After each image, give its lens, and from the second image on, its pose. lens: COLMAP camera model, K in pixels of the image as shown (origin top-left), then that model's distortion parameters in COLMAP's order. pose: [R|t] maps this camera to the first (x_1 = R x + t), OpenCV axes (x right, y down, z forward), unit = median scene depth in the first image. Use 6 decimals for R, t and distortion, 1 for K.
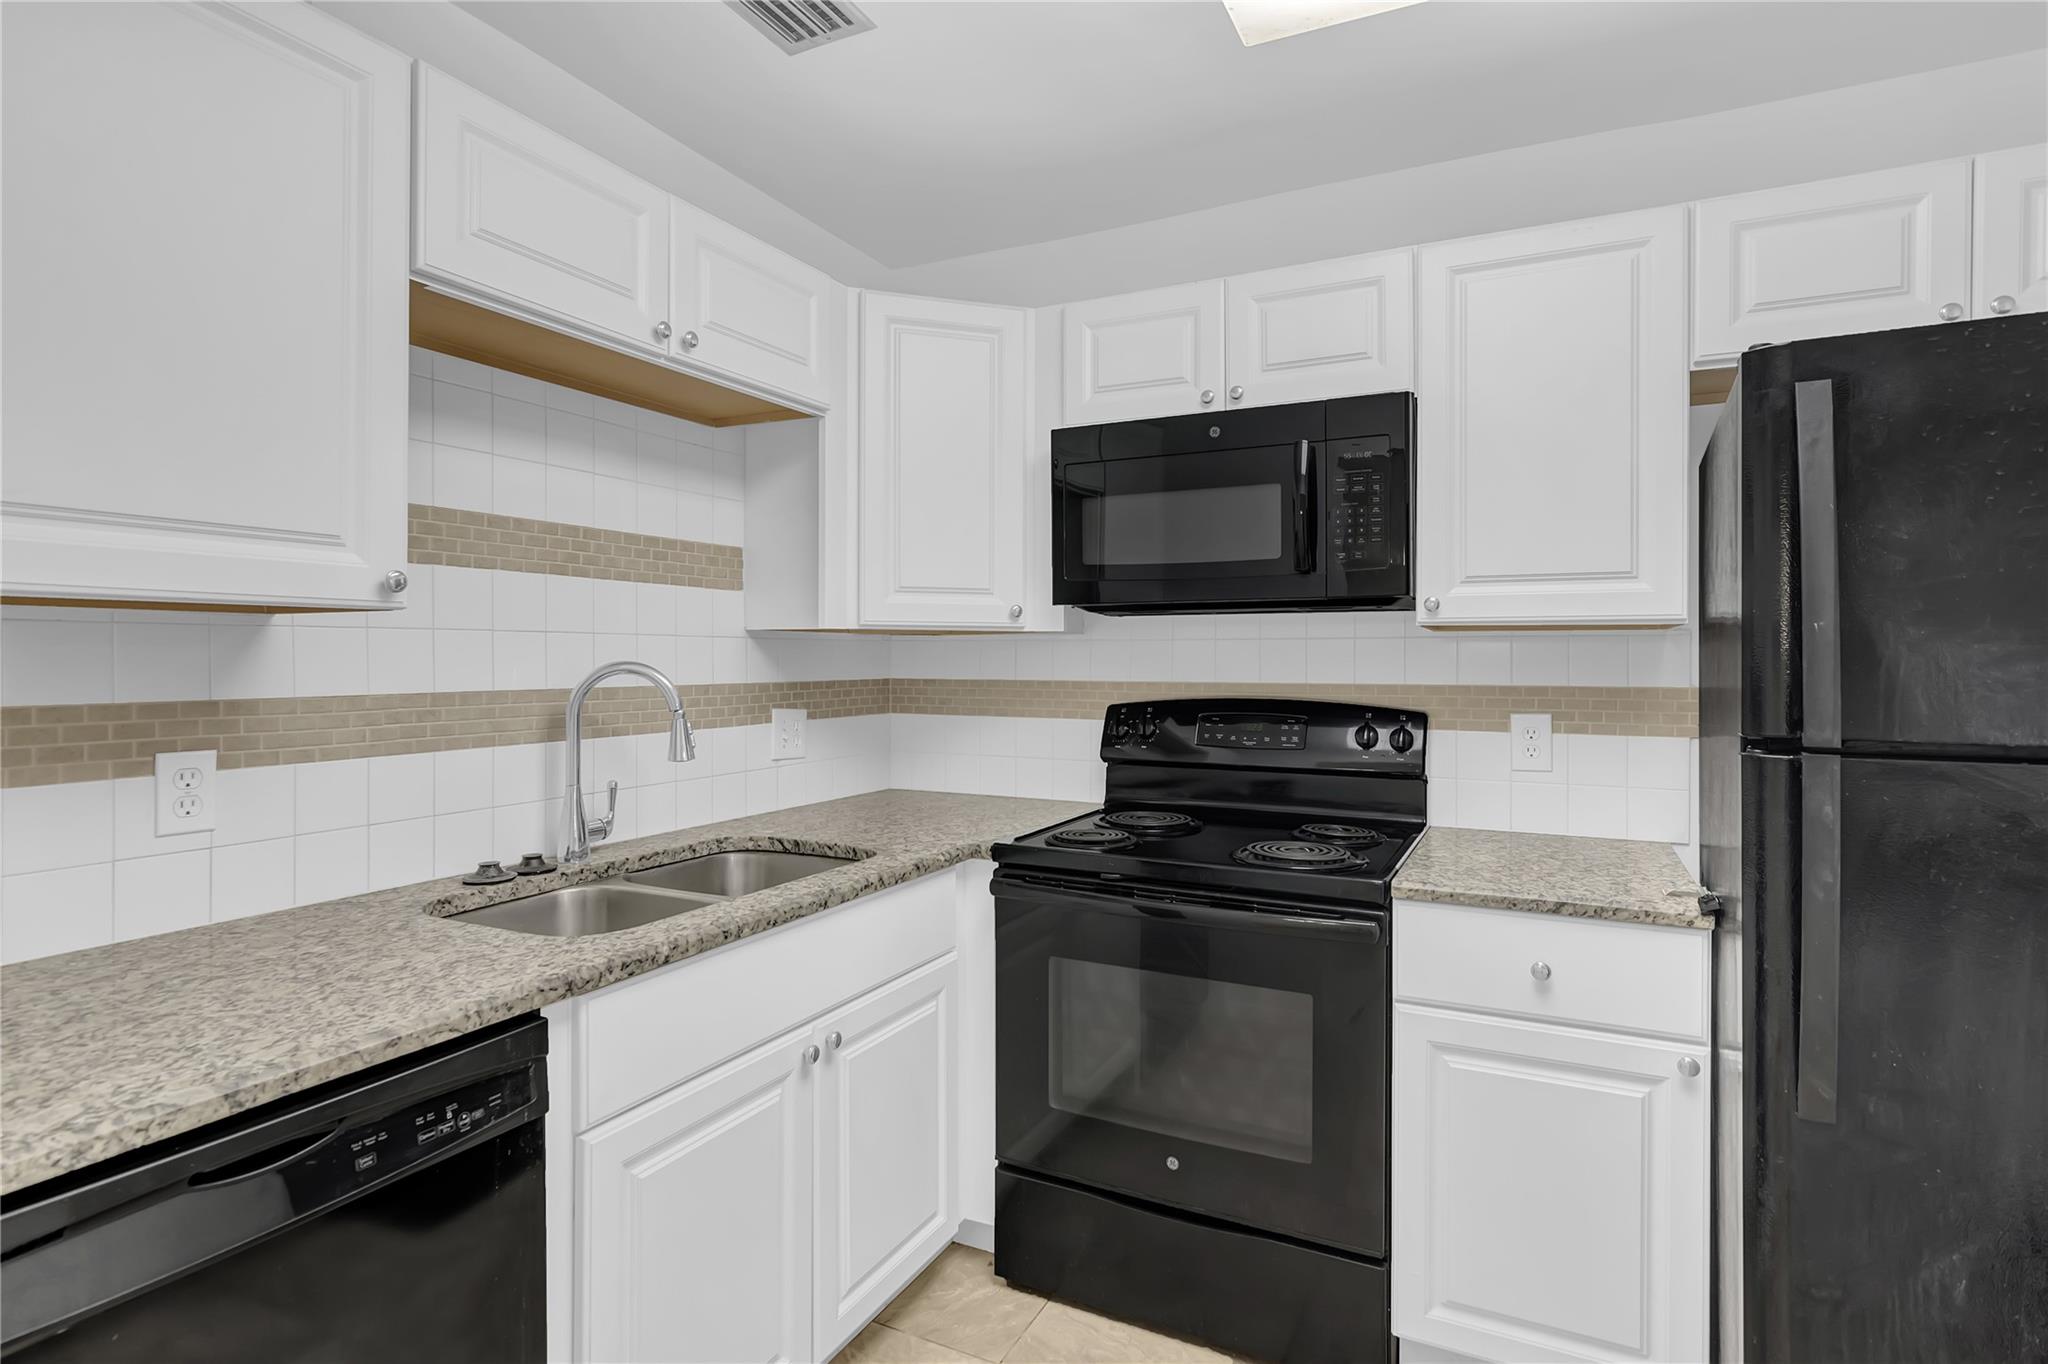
lens RADIAL K [[1025.8, 0, 1068.3], [0, 1025.8, 660.3], [0, 0, 1]] dist [-0.002465, 0.002087]
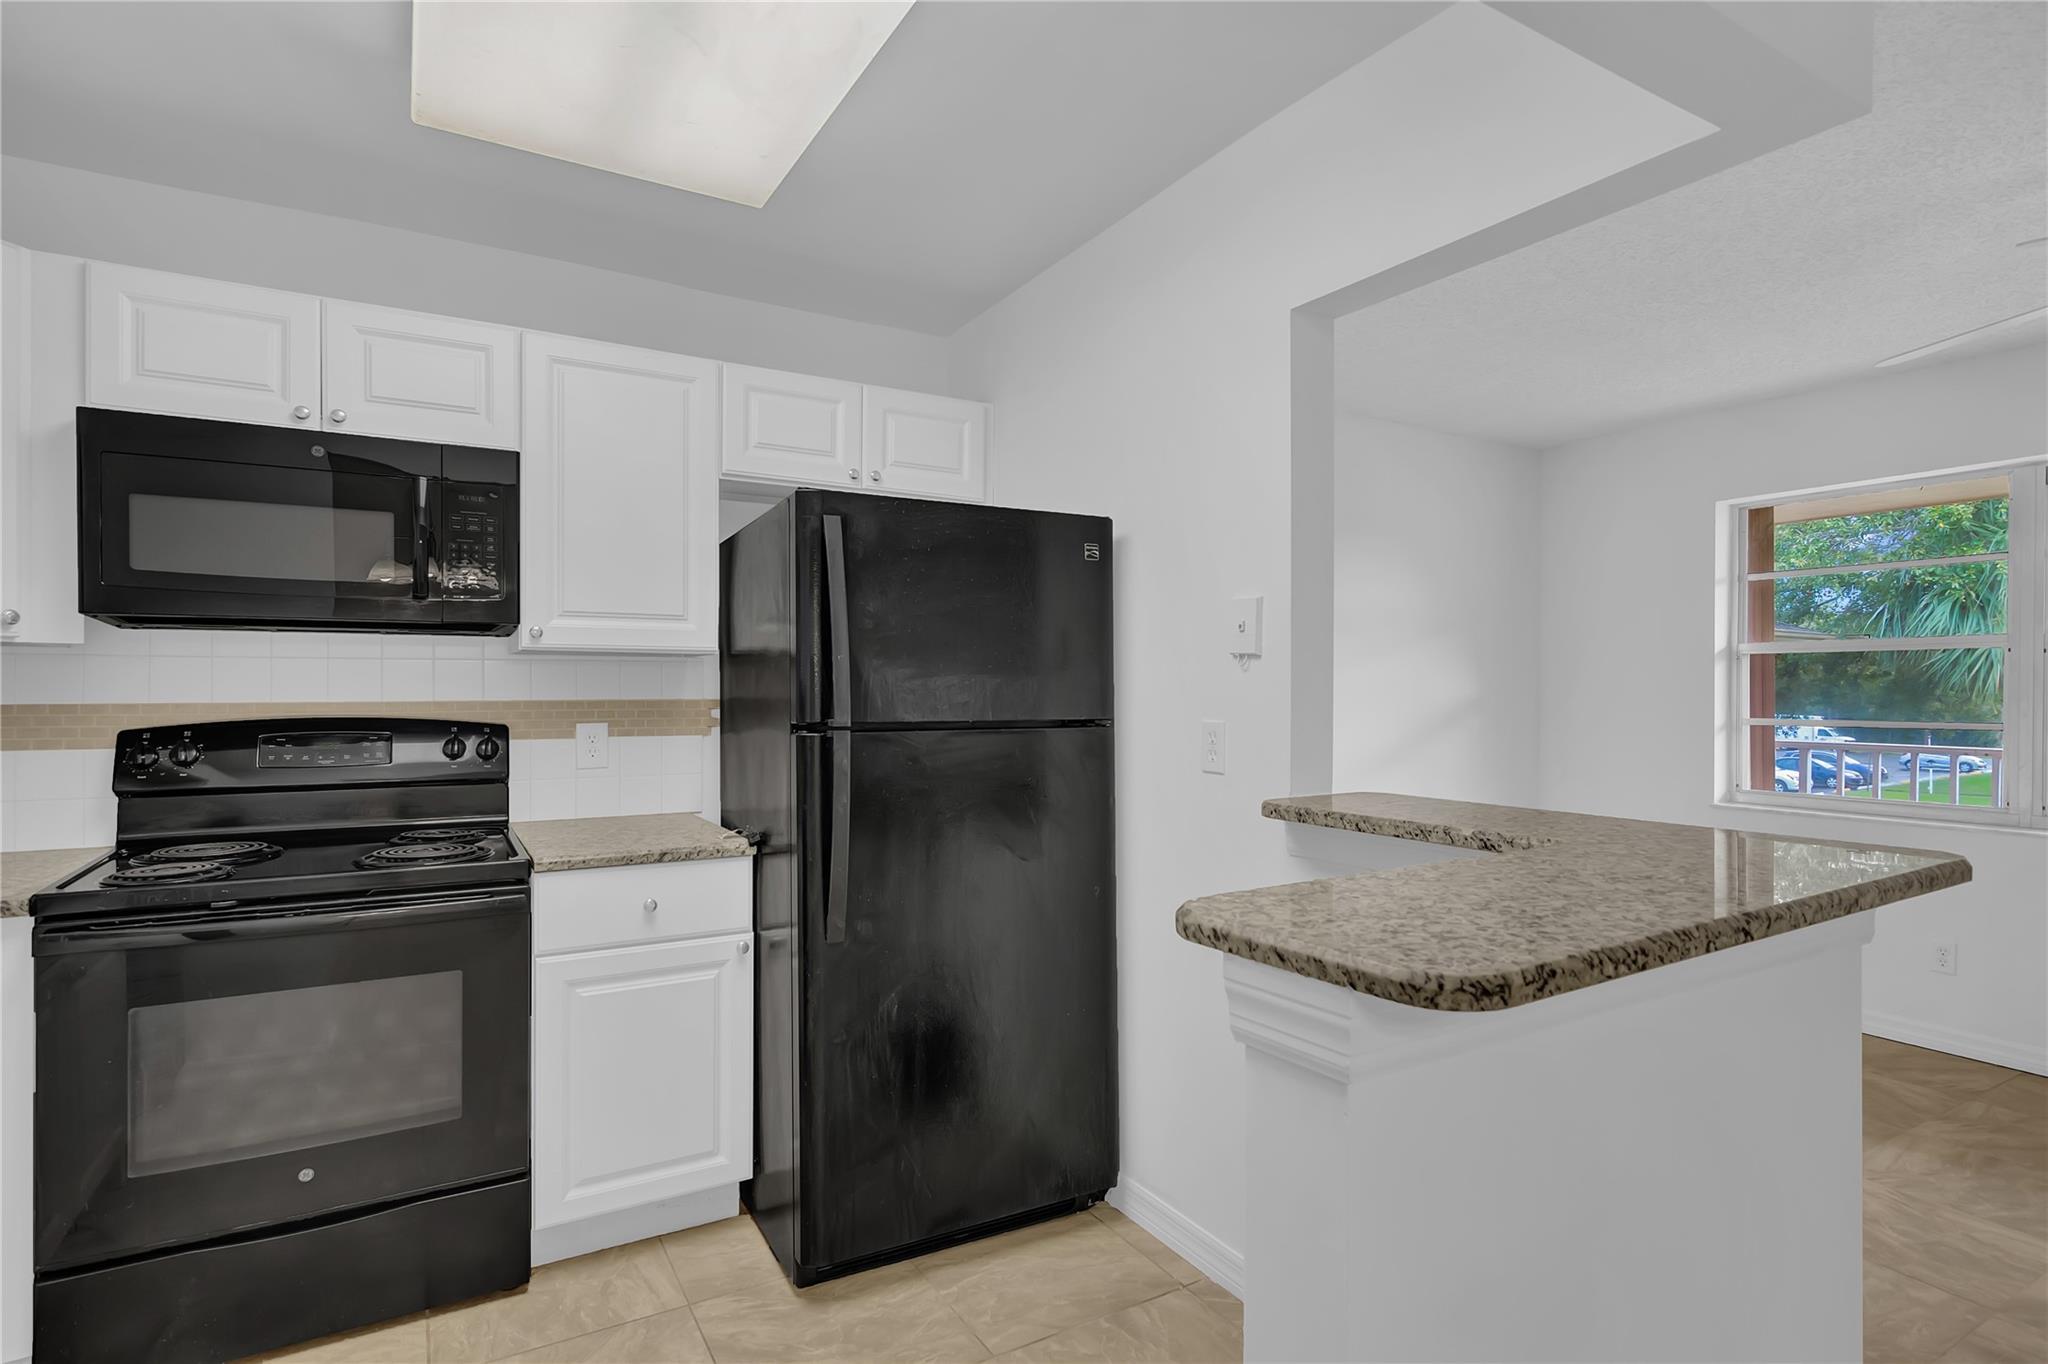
lens RADIAL K [[987.5, 0, 1005.4], [0, 987.5, 690.4], [0, 0, 1]] dist [-0.002475, 0.001205]
pose [[0.567223, -0.004195, 0.823554, -0.279746], [0.001064, 0.999990, 0.004360, 0.008829], [-0.823564, -0.001597, 0.567222, -0.107609]]
